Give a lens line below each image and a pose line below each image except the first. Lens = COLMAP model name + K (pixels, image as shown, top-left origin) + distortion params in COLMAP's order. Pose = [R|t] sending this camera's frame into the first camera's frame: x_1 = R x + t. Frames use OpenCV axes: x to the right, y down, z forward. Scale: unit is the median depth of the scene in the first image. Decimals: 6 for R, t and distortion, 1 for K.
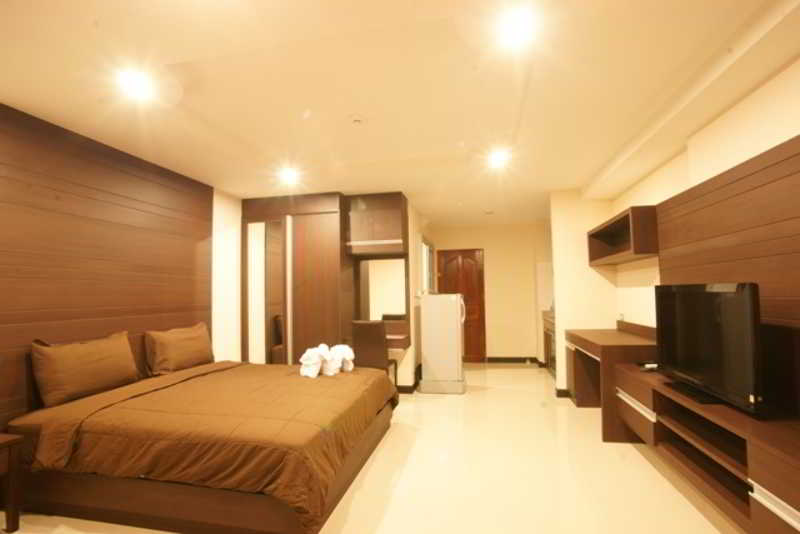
lens RADIAL K [[392.9, 0, 400.0], [0, 392.9, 267.0], [0, 0, 1]] dist [-0.077737, 0.031432]
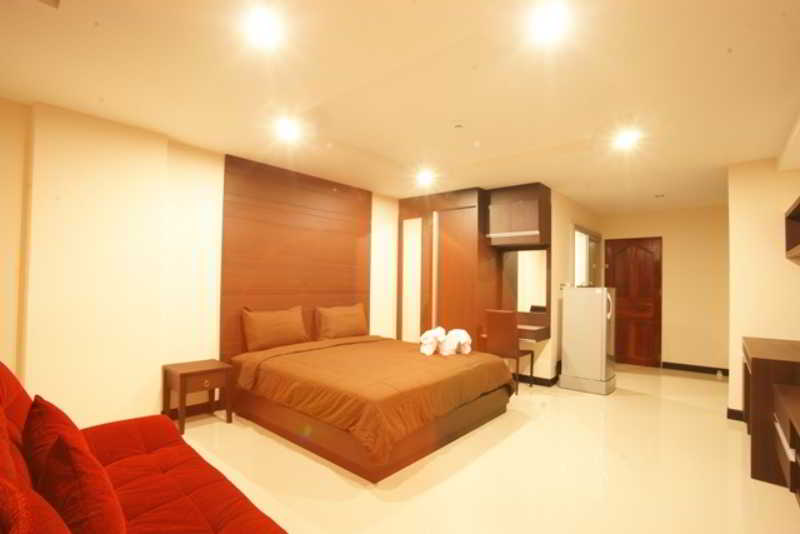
lens RADIAL K [[392.9, 0, 400.0], [0, 392.9, 267.0], [0, 0, 1]] dist [-0.077737, 0.031432]
pose [[0.871456, 0.013077, -0.490299, 0.210842], [0.000531, 0.999619, 0.027605, -0.006288], [0.490473, -0.024317, 0.871117, -0.032419]]
